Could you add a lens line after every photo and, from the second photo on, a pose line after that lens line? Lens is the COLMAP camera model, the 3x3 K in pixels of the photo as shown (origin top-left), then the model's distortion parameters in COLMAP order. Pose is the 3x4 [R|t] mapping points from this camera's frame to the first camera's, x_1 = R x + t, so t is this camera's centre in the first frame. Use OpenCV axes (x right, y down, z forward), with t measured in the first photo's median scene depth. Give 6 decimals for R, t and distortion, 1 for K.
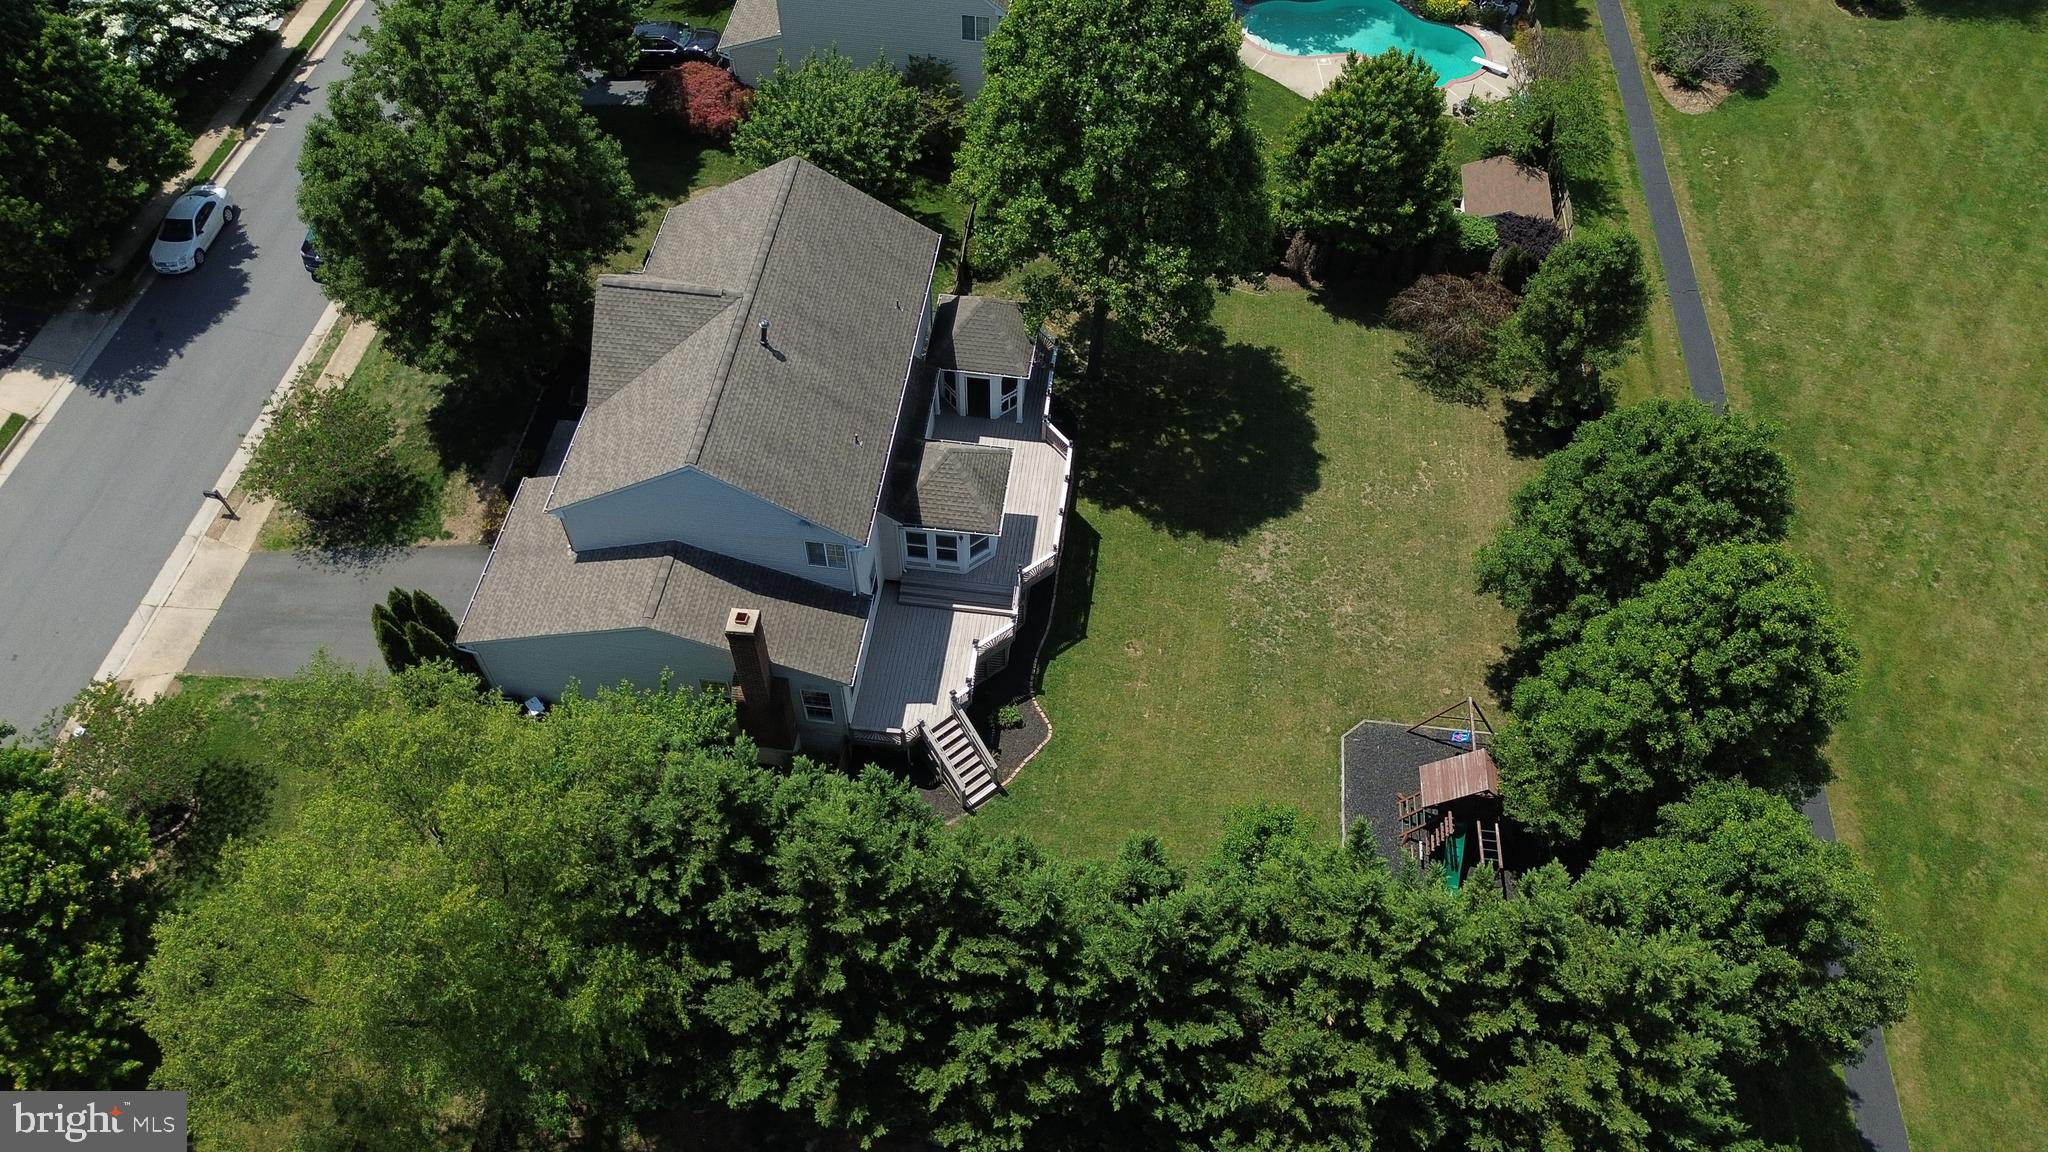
lens RADIAL K [[1452.5, 0, 1021.0], [0, 1452.5, 574.6], [0, 0, 1]] dist [0.057996, -0.053628]
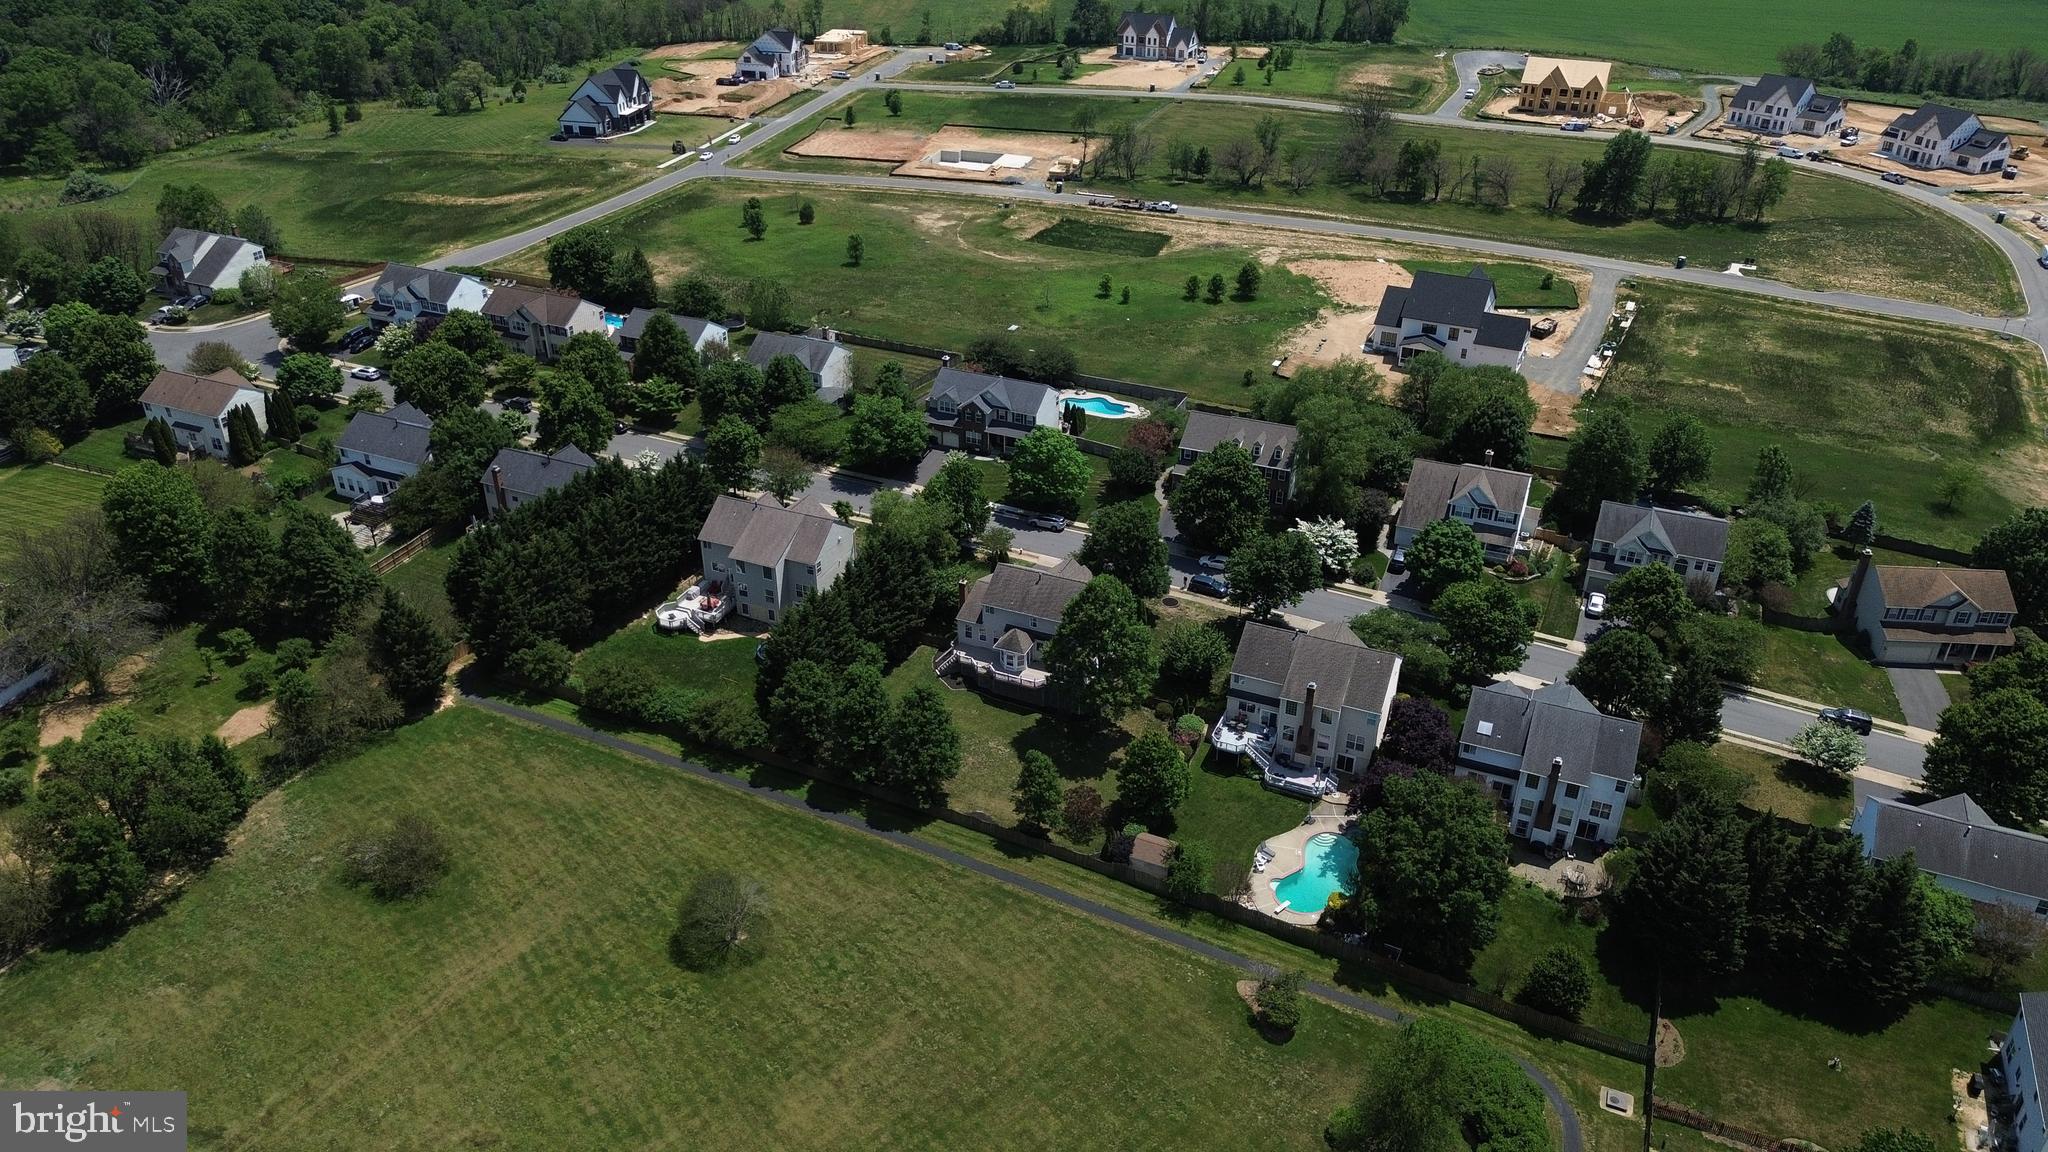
lens RADIAL K [[1452.5, 0, 1018.5], [0, 1452.5, 571.2], [0, 0, 1]] dist [0.057996, -0.053628]
pose [[-0.280710, 0.466879, -0.838586, 2.485008], [-0.774752, 0.405503, 0.485104, -1.630523], [0.566534, 0.785870, 0.247887, 0.042160]]
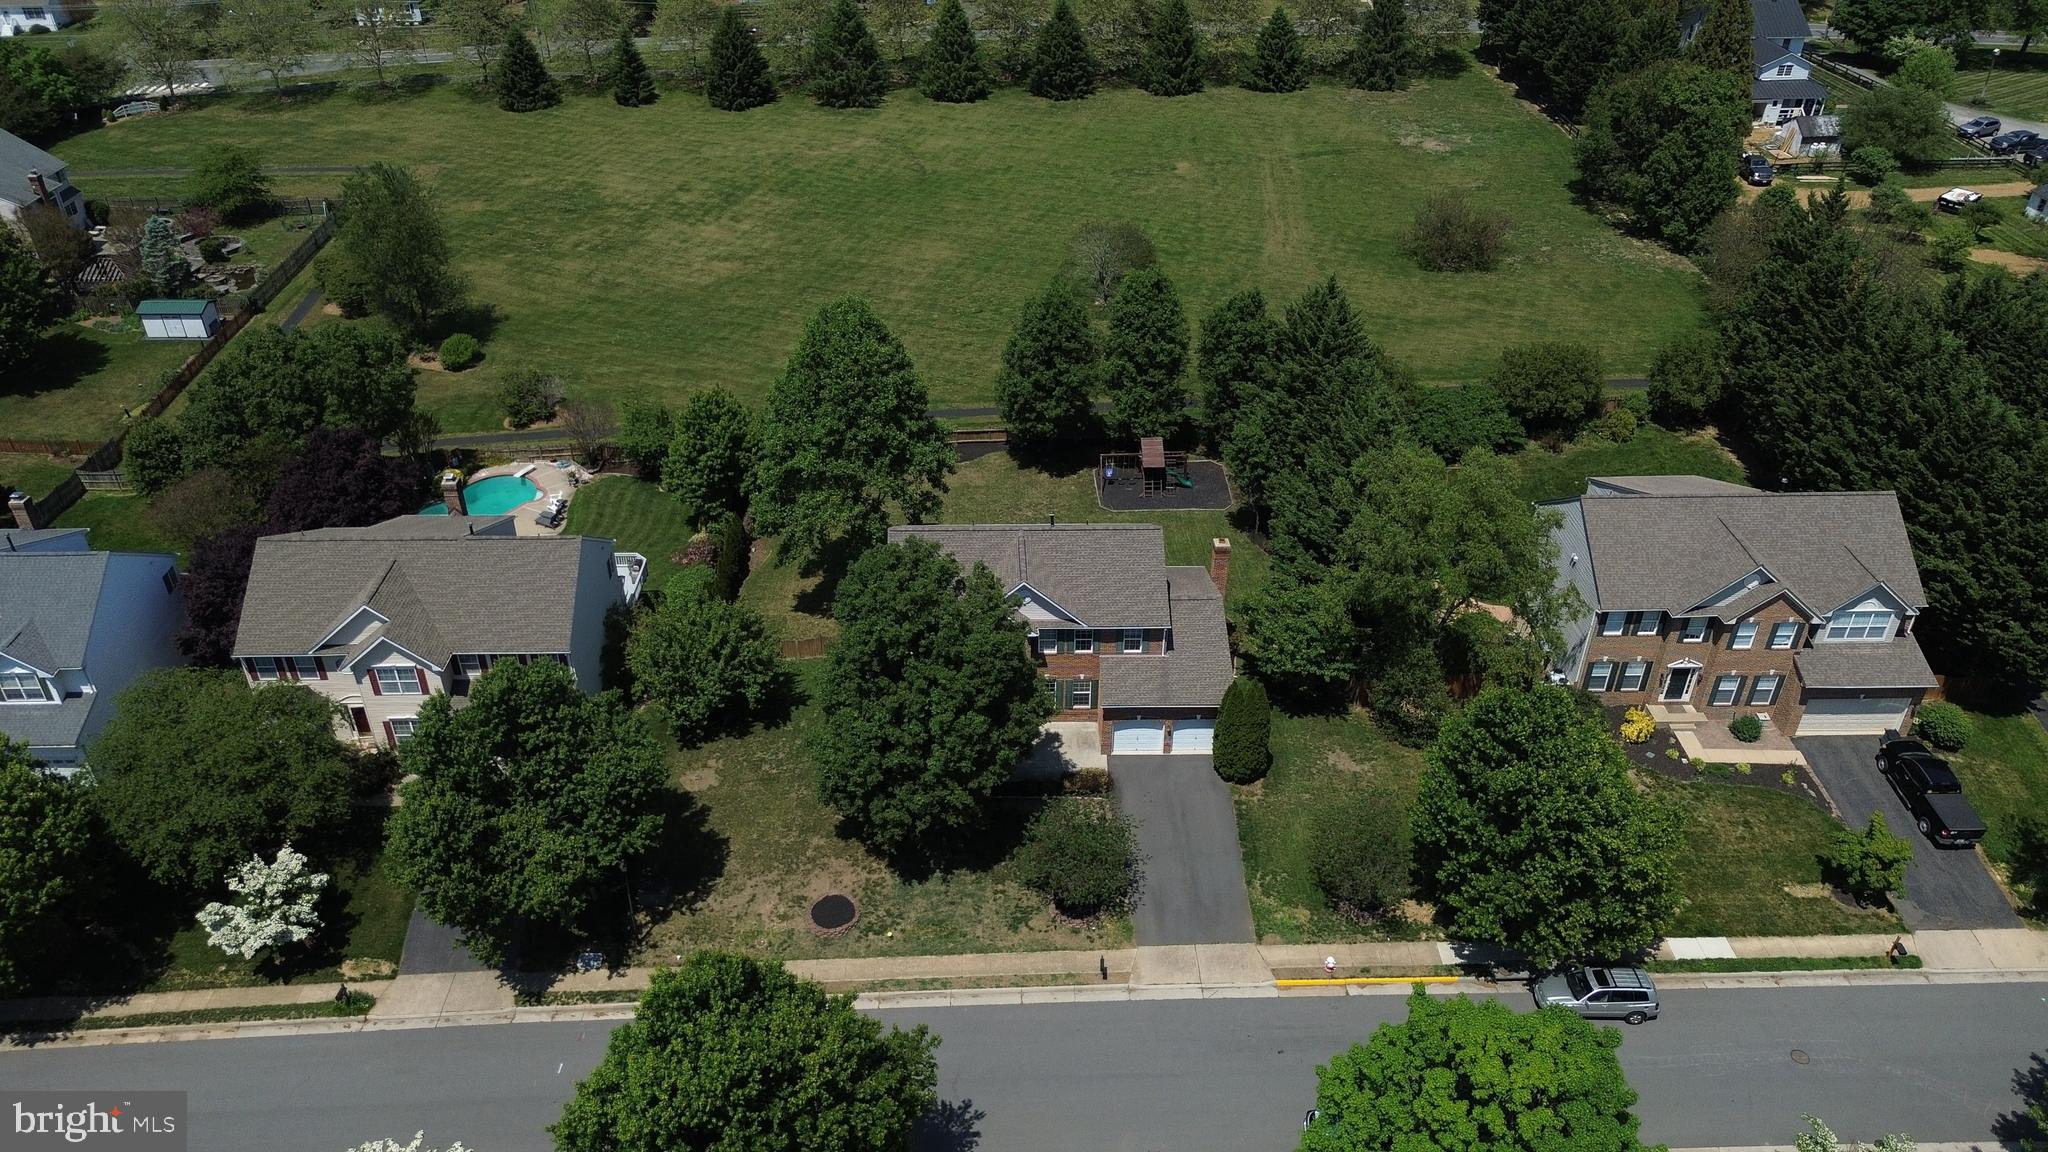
lens RADIAL K [[1452.5, 0, 1018.8], [0, 1452.5, 566.1], [0, 0, 1]] dist [0.057996, -0.053628]
pose [[-0.146850, -0.550934, 0.821527, -1.346239], [0.789570, 0.434991, 0.432853, -0.766589], [-0.595830, 0.712218, 0.371122, 0.375954]]
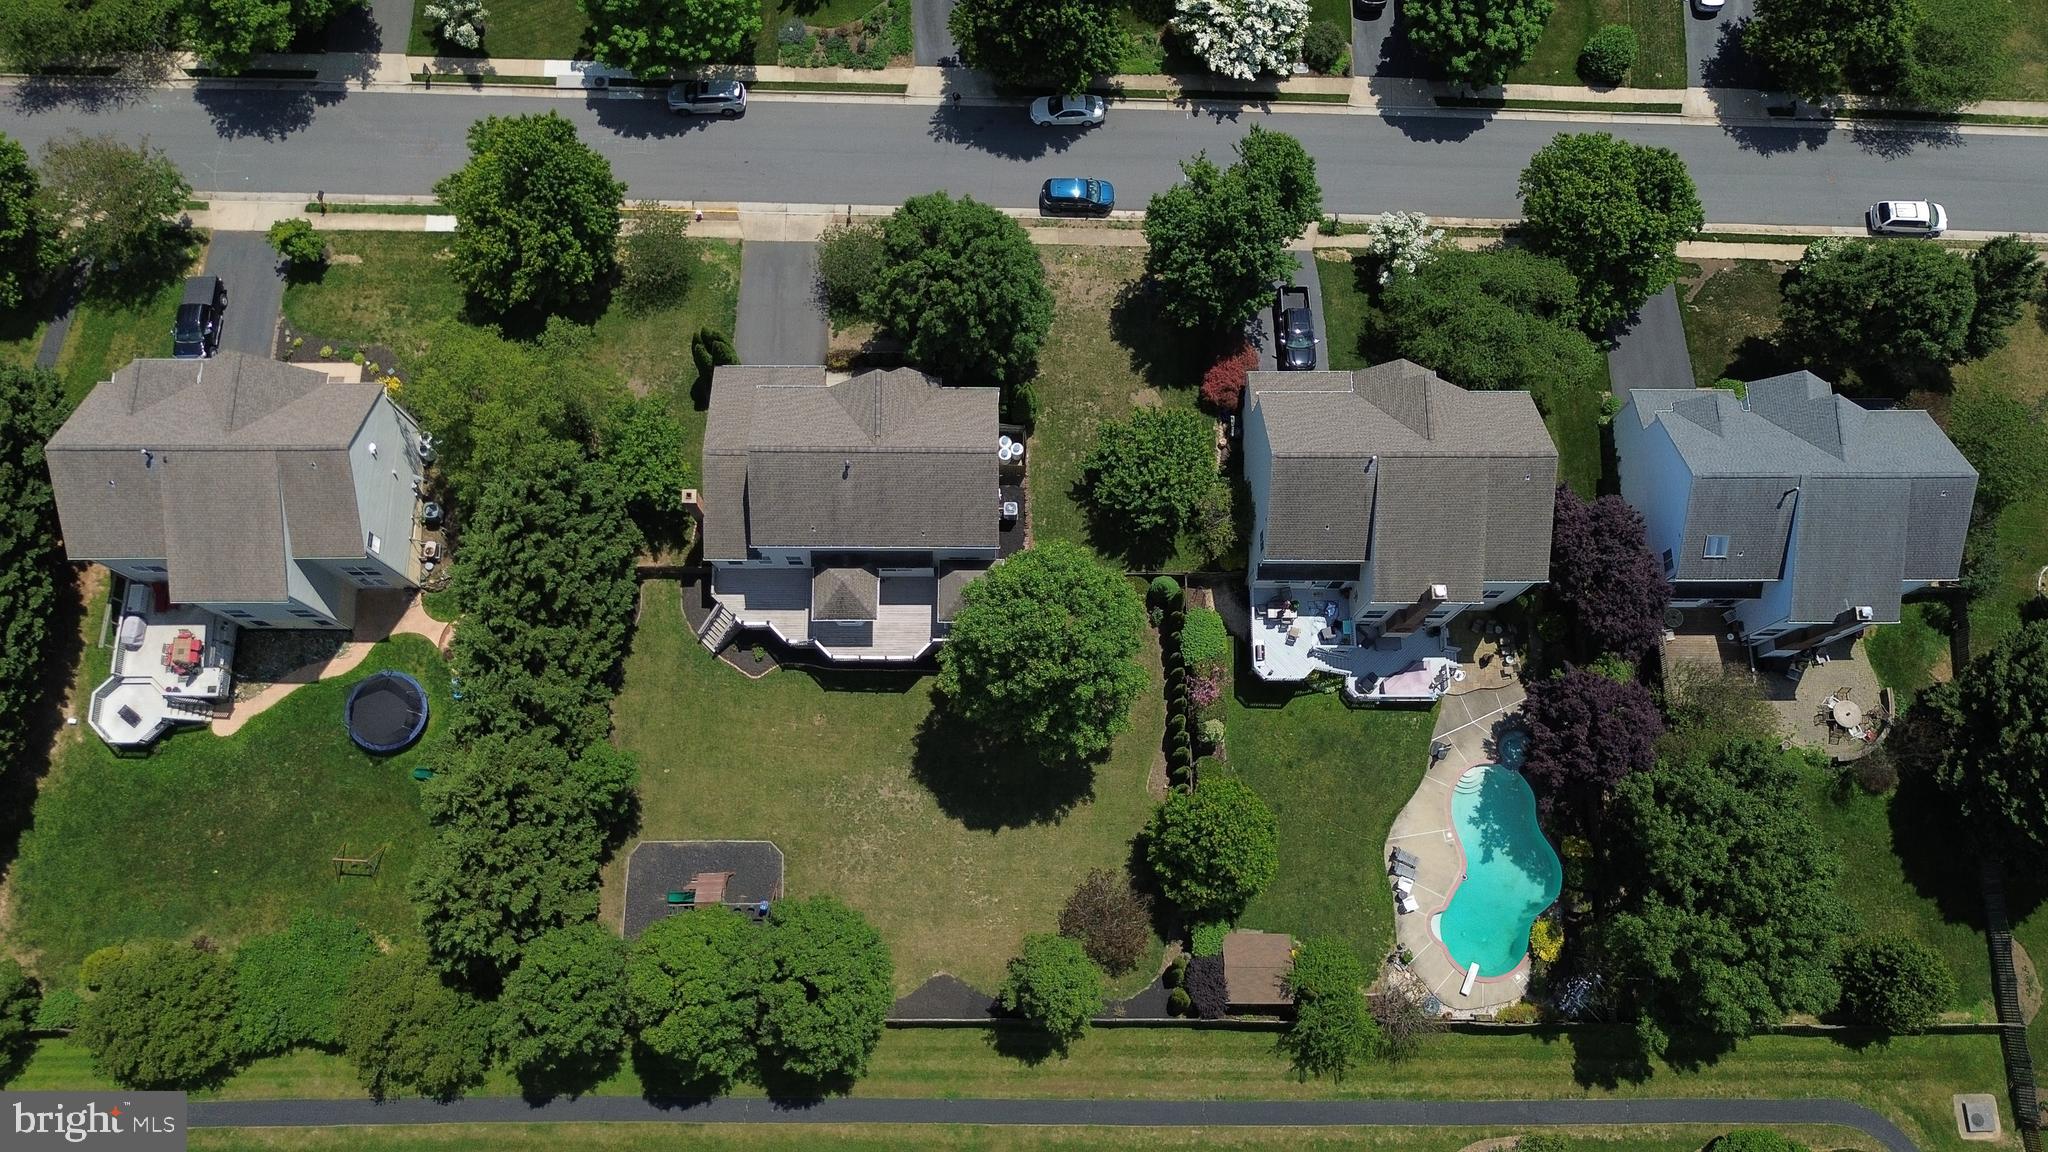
lens RADIAL K [[1452.5, 0, 1019.3], [0, 1452.5, 571.8], [0, 0, 1]] dist [0.057996, -0.053628]
pose [[0.125998, 0.952673, -0.276655, 0.410182], [-0.801518, 0.262088, 0.537474, -1.090405], [0.584545, 0.154023, 0.796608, -0.252971]]
